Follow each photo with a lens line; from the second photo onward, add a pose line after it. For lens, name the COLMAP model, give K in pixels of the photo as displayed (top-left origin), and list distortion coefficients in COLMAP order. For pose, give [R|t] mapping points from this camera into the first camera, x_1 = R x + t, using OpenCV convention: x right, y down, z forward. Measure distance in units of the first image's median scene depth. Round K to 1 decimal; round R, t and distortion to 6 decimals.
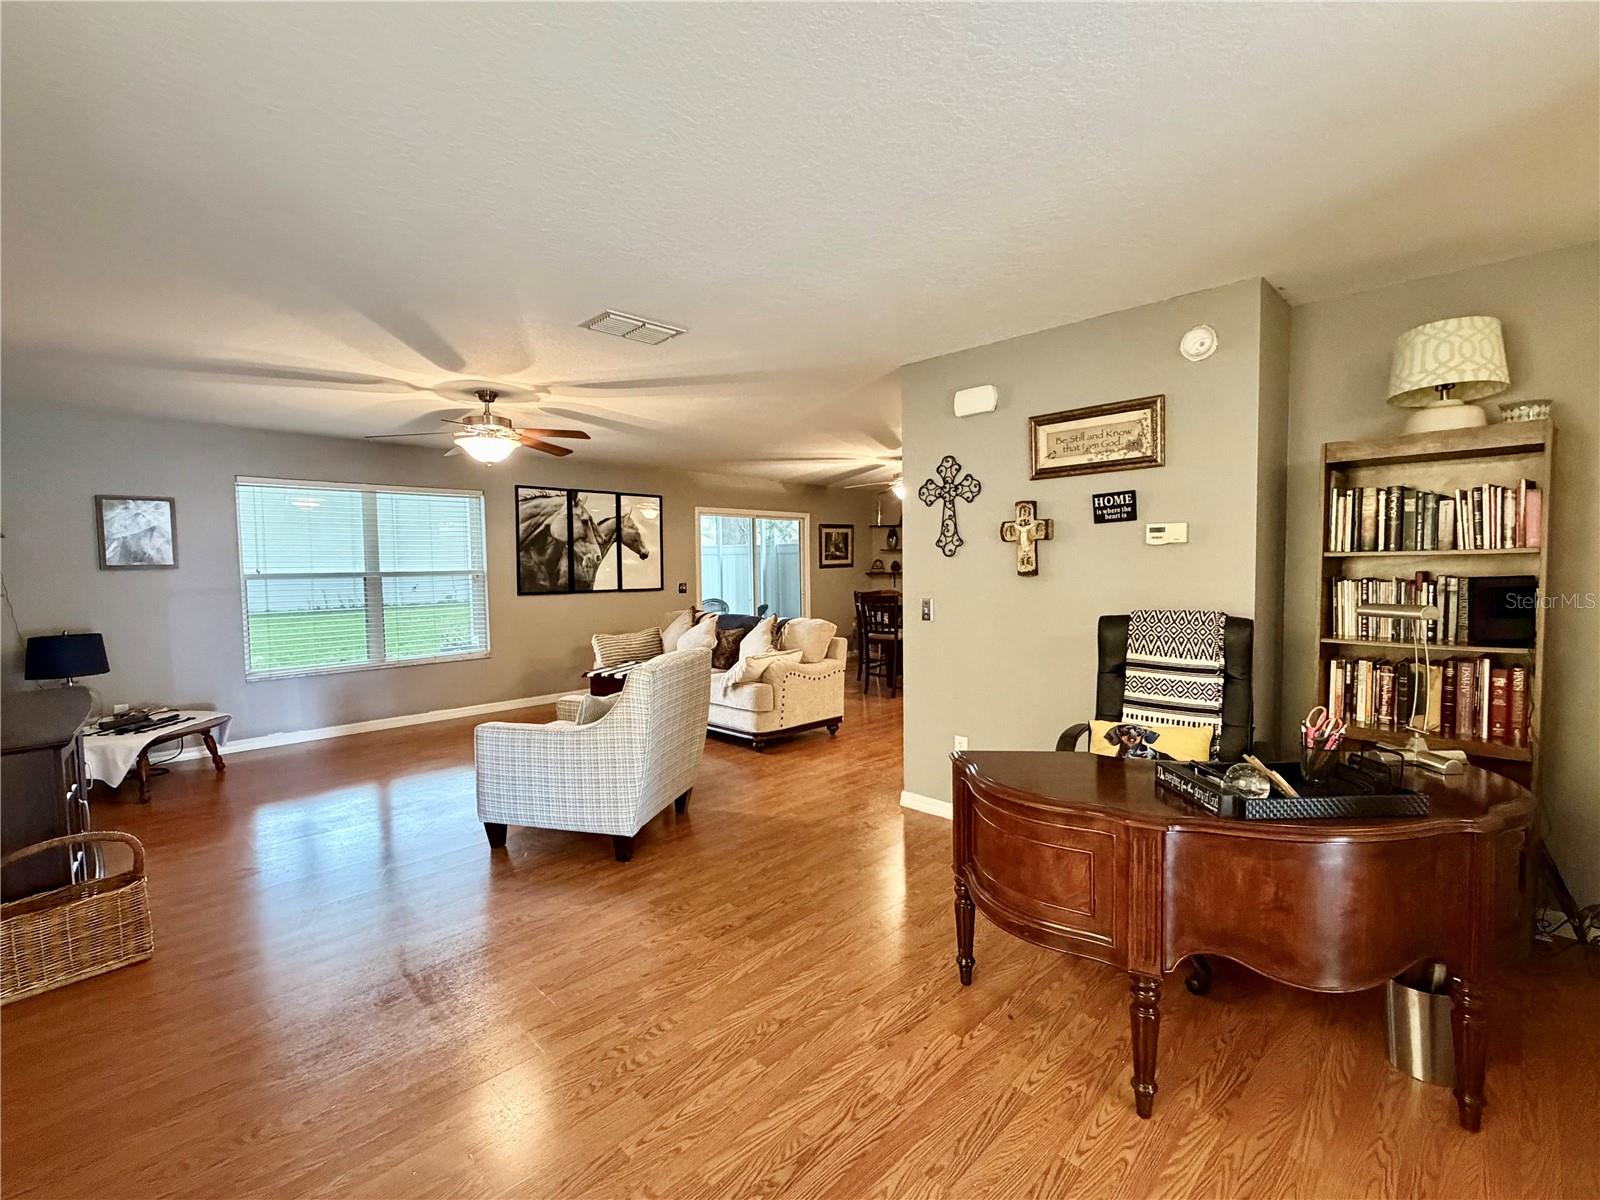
lens RADIAL K [[717.9, 0, 797.2], [0, 717.9, 598.5], [0, 0, 1]] dist [0.000978, -0.000778]
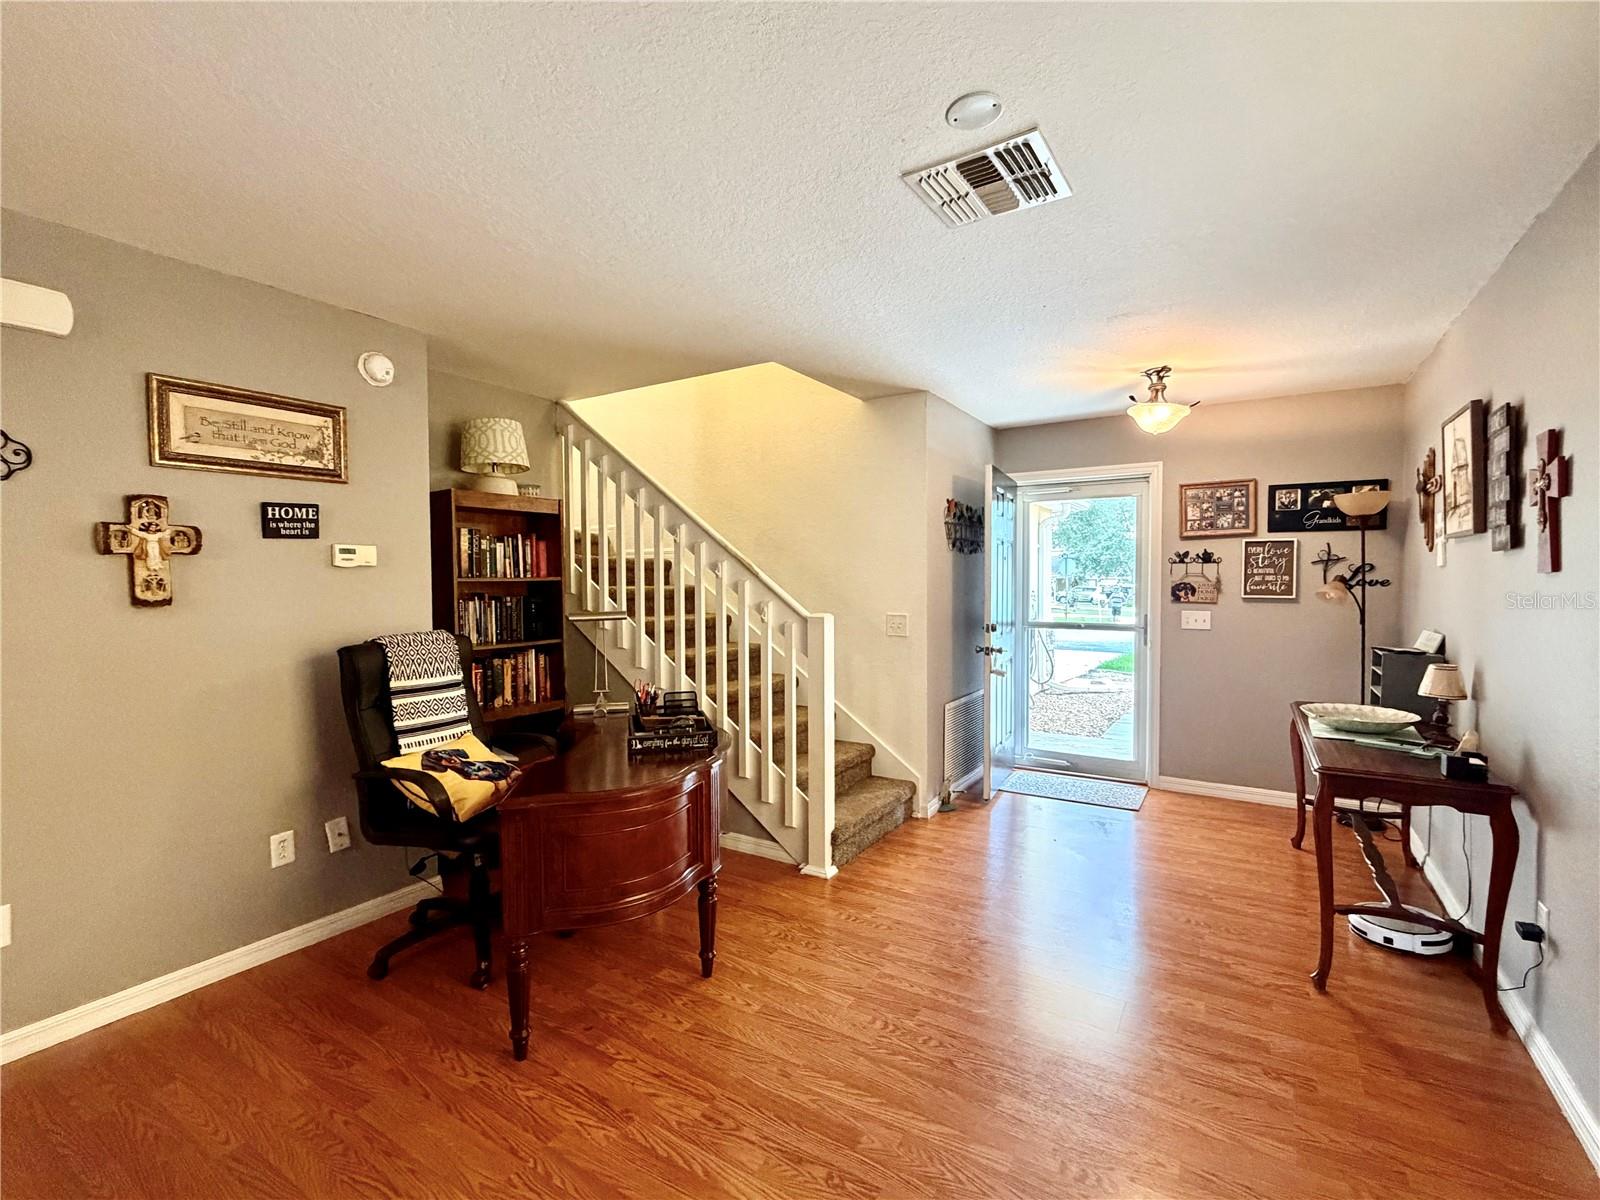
lens RADIAL K [[717.9, 0, 800.9], [0, 717.9, 596.5], [0, 0, 1]] dist [0.000978, -0.000778]
pose [[-0.223478, -0.009784, 0.974660, -0.537213], [0.058109, 0.998037, 0.023342, -0.024476], [-0.972975, 0.061853, -0.222471, 0.638402]]
